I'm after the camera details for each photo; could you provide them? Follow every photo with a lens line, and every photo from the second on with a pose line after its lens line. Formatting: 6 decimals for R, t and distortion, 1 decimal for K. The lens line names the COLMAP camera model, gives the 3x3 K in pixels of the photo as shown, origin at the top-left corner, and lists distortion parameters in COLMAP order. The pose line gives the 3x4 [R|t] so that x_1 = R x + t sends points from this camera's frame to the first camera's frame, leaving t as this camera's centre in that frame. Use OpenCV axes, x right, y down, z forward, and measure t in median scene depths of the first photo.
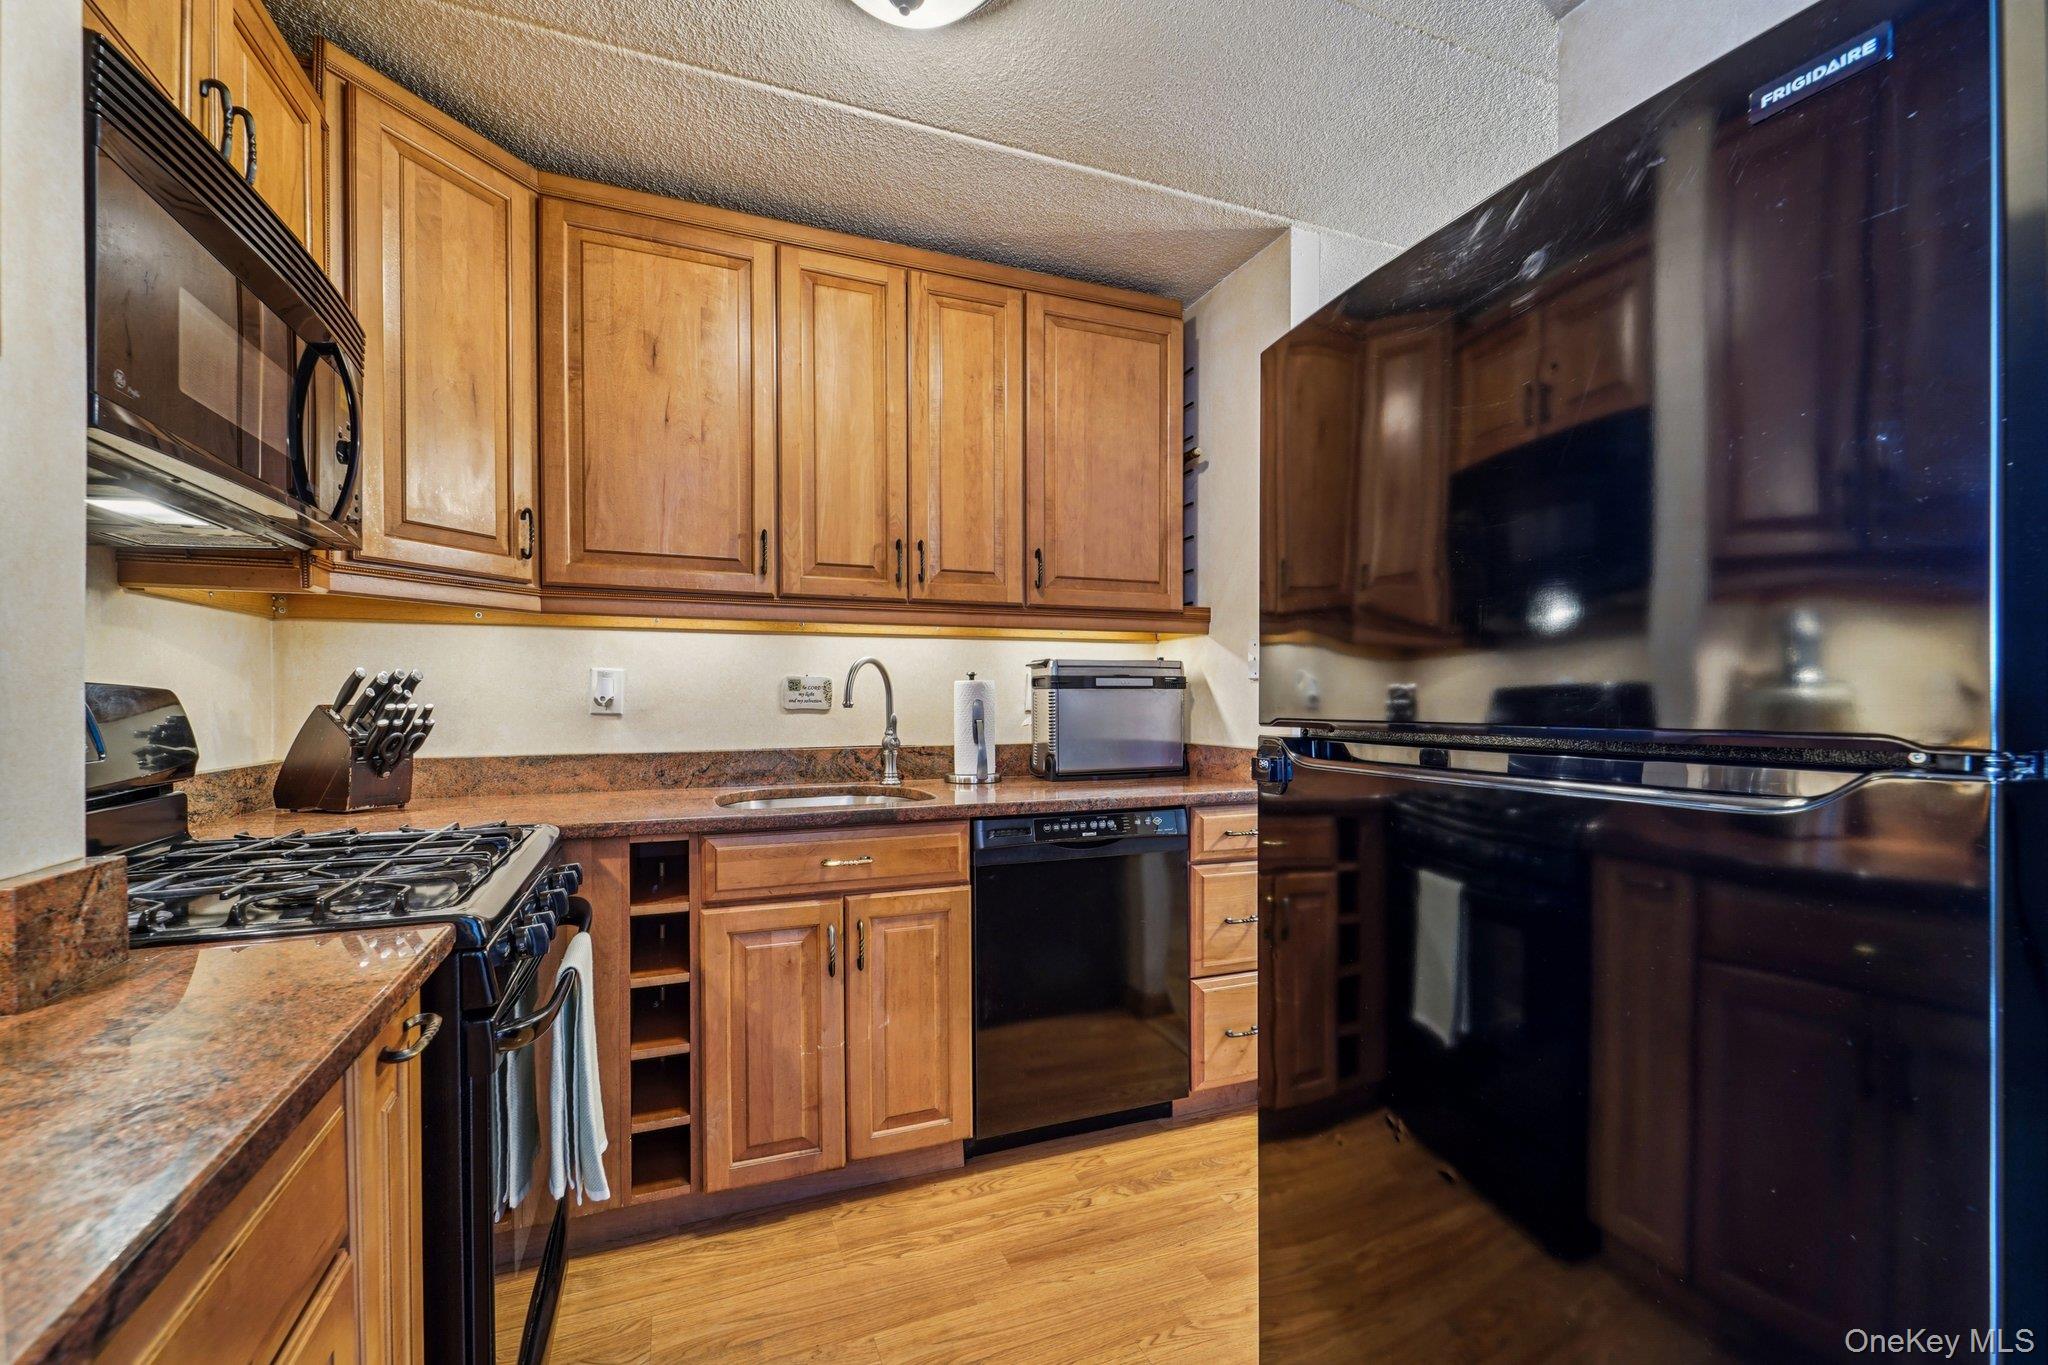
lens RADIAL K [[847.6, 0, 1028.2], [0, 847.6, 714.0], [0, 0, 1]] dist [0.007352, -0.004018]
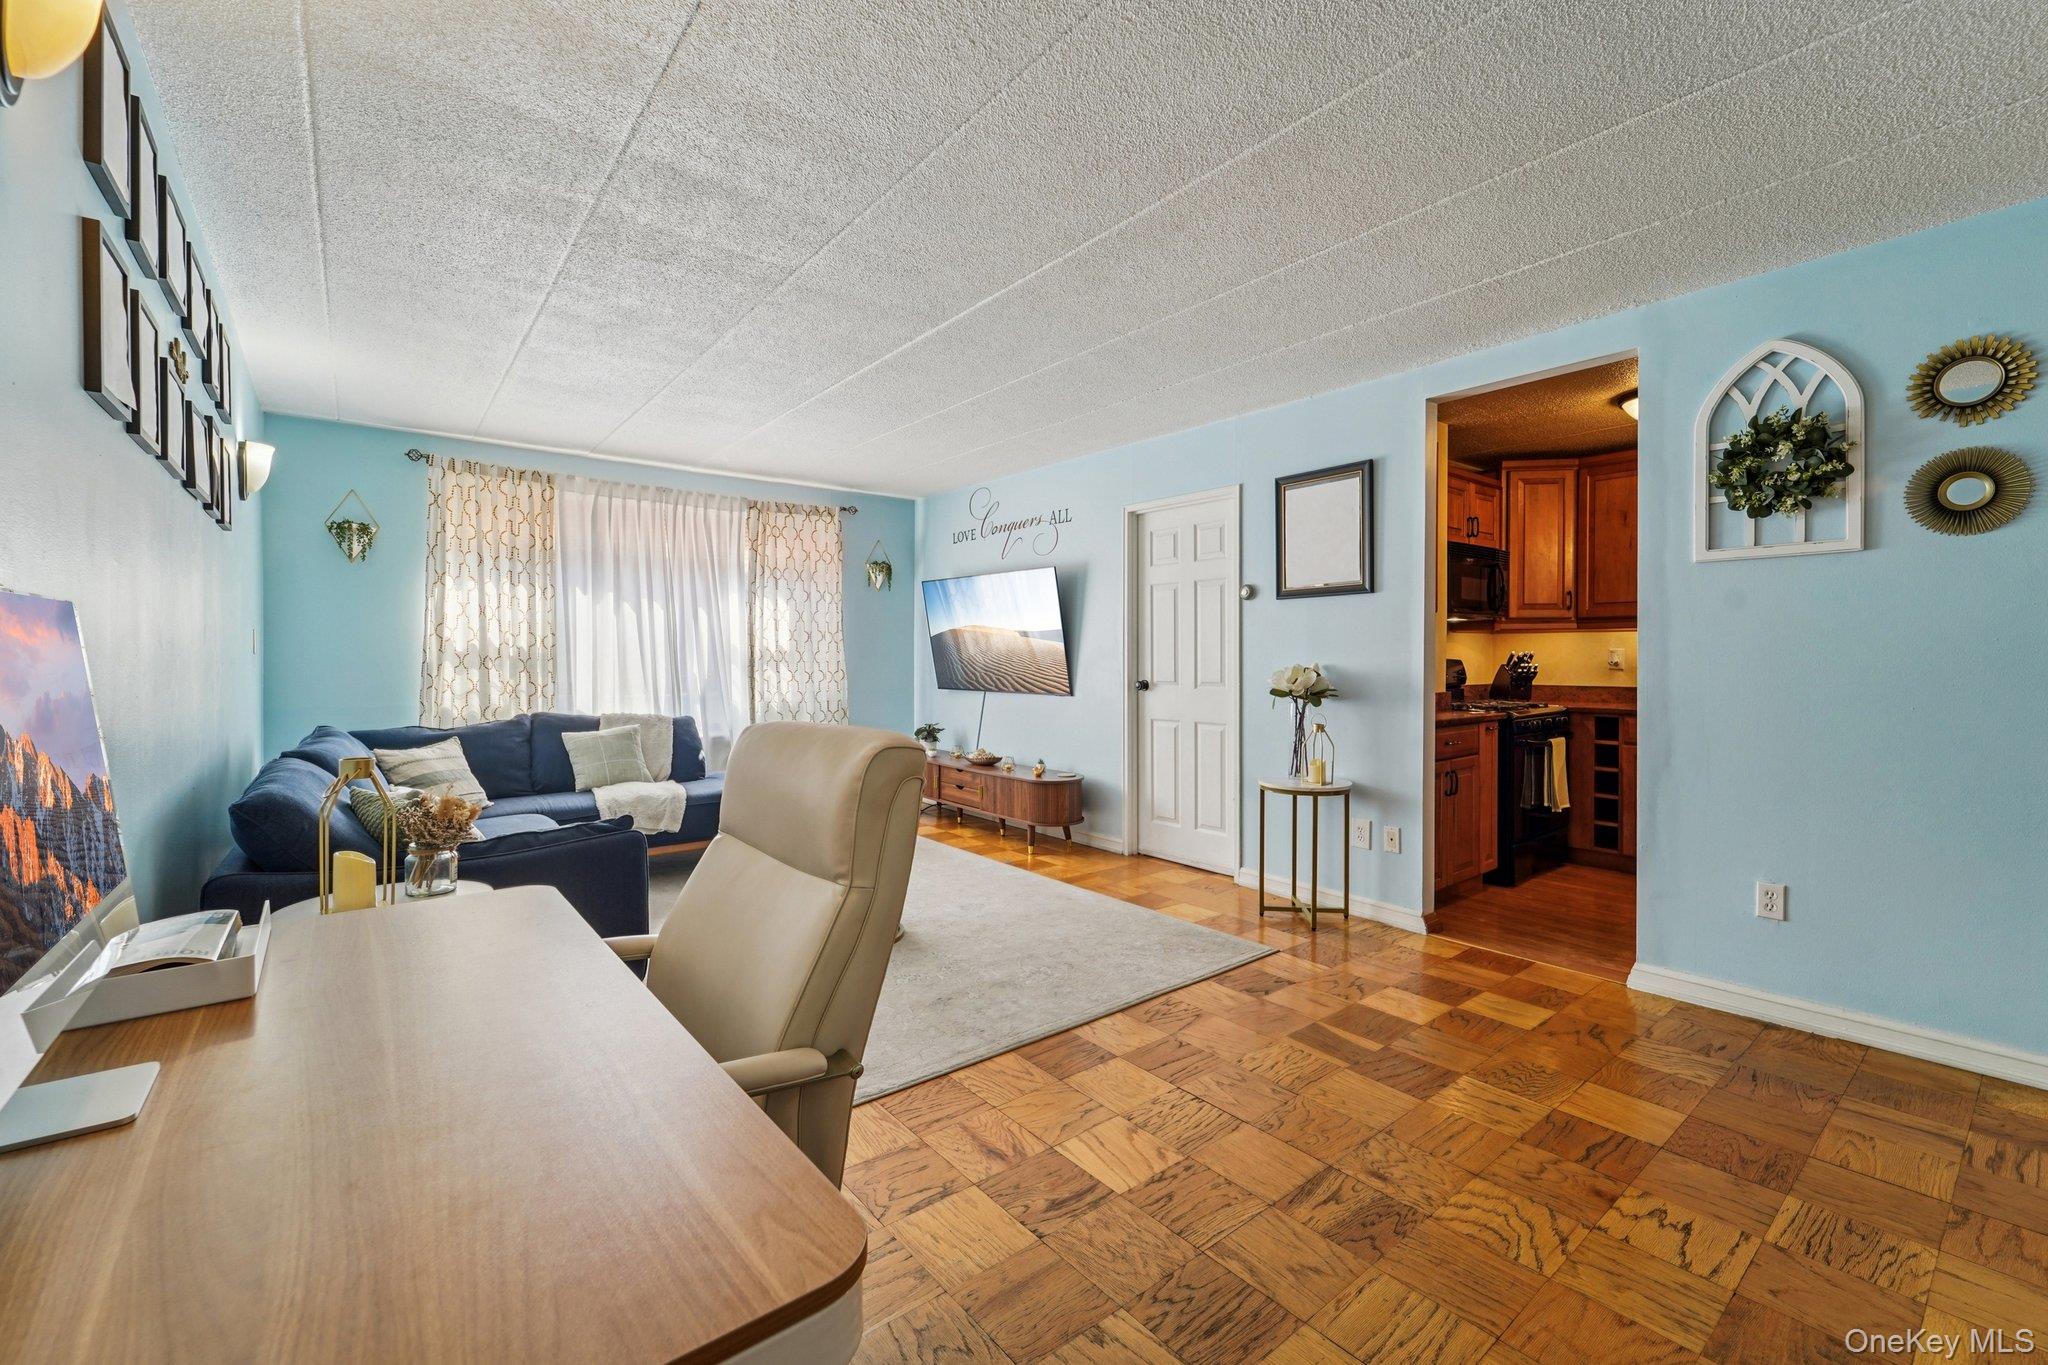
lens RADIAL K [[847.6, 0, 1003.7], [0, 847.6, 673.8], [0, 0, 1]] dist [0.007352, -0.004018]
pose [[0.264991, 0.016230, -0.964114, 1.430188], [-0.012193, 0.999835, 0.013481, 0.003172], [0.964174, 0.008183, 0.265145, -1.338363]]
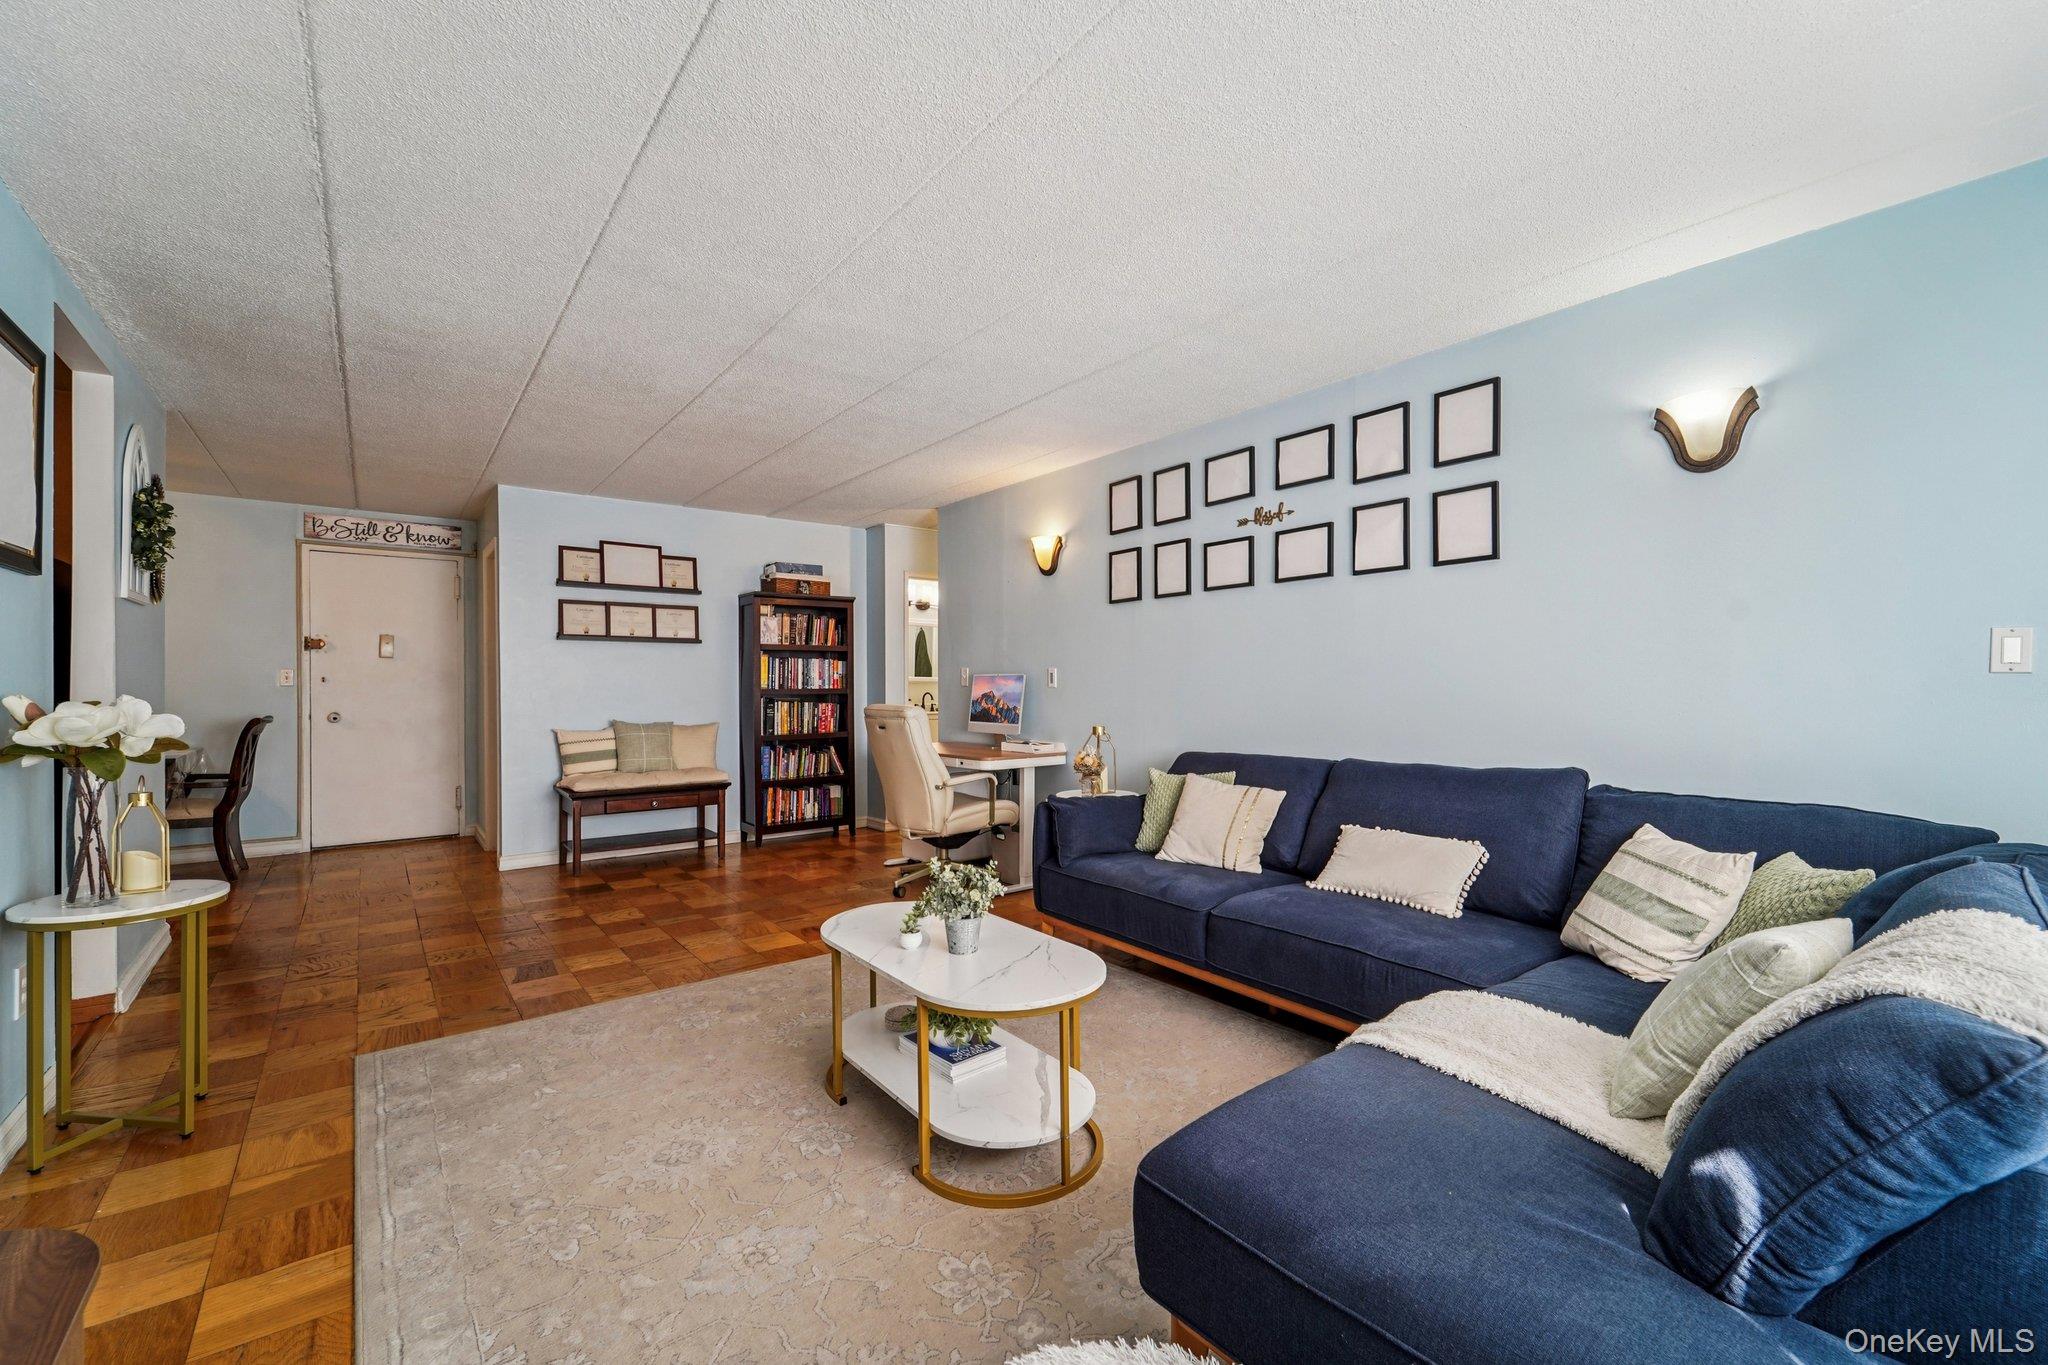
lens RADIAL K [[847.6, 0, 1016.7], [0, 847.6, 675.3], [0, 0, 1]] dist [0.007352, -0.004018]
pose [[-0.256185, 0.010312, 0.966573, -1.618817], [0.015296, 0.999861, -0.006612, -0.003467], [-0.966507, 0.013091, -0.256307, -1.023600]]
